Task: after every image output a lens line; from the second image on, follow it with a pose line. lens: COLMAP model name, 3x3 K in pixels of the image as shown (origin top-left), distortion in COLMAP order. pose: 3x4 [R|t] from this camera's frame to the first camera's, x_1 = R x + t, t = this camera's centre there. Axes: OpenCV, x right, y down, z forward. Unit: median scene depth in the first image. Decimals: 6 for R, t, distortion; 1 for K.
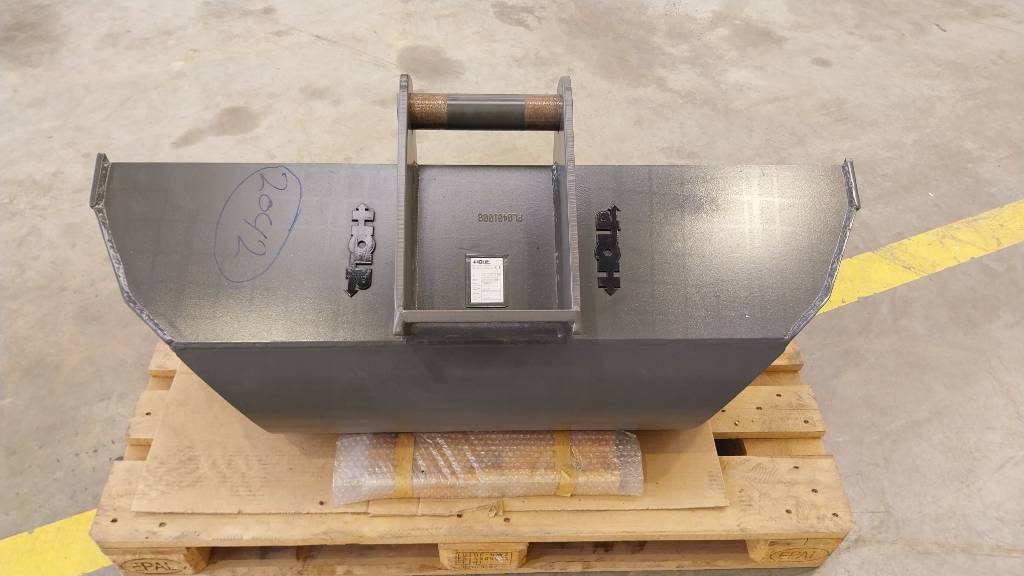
lens RADIAL K [[775.4, 0, 517.0], [0, 775.4, 291.2], [0, 0, 1]] dist [0.018761, -0.047670]
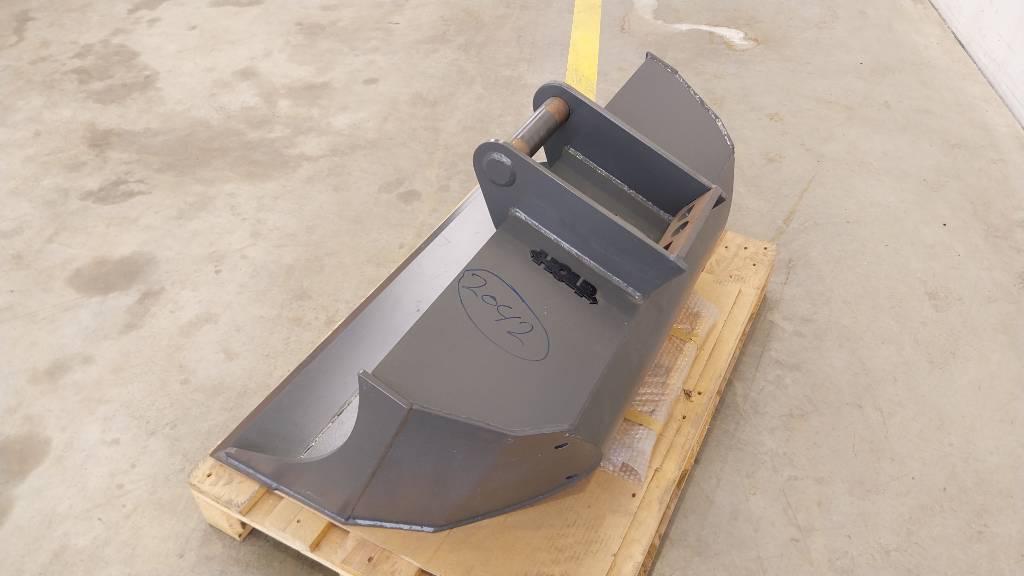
lens RADIAL K [[775.4, 0, 520.1], [0, 775.4, 291.7], [0, 0, 1]] dist [0.018761, -0.047670]
pose [[0.490979, -0.606039, 0.625825, -0.771871], [0.660565, 0.727336, 0.186108, -0.233819], [-0.567973, 0.322023, 0.757435, 0.132787]]
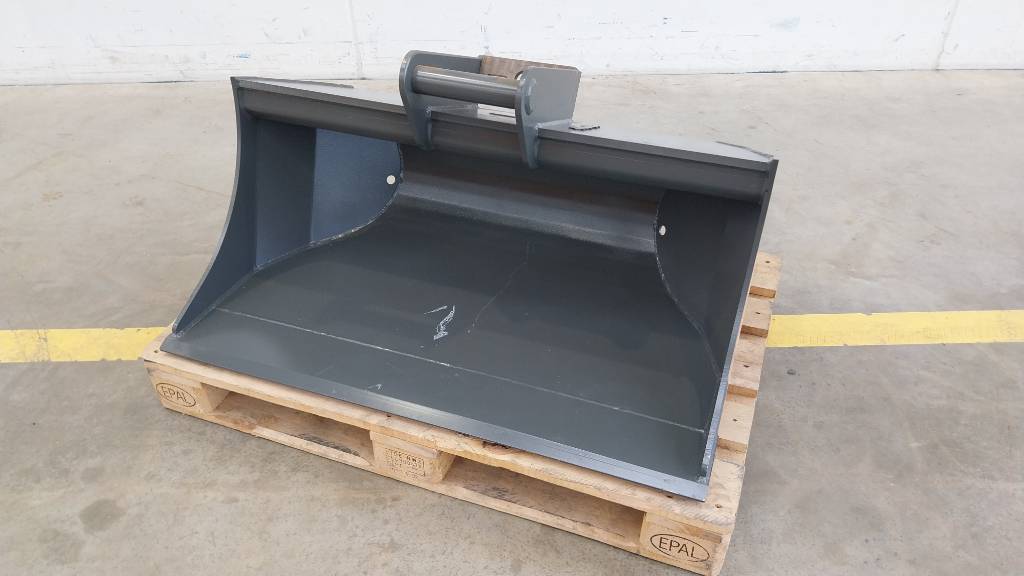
lens RADIAL K [[775.4, 0, 513.9], [0, 775.4, 289.5], [0, 0, 1]] dist [0.018761, -0.047670]
pose [[-0.923863, -0.259453, 0.281357, -0.442129], [0.269720, 0.080185, 0.959594, -1.132455], [-0.271530, 0.962421, -0.004100, 1.049974]]
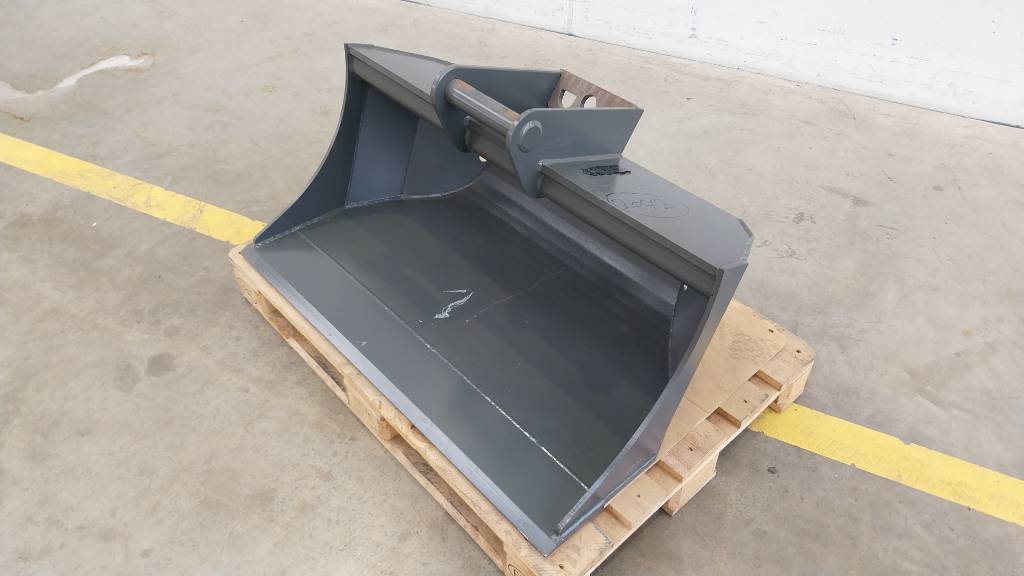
lens RADIAL K [[775.4, 0, 514.8], [0, 775.4, 283.6], [0, 0, 1]] dist [0.018761, -0.047670]
pose [[-0.645780, -0.547456, 0.532222, -0.766273], [0.569319, 0.119222, 0.813426, -1.020845], [-0.508767, 0.828298, 0.234686, 0.730359]]
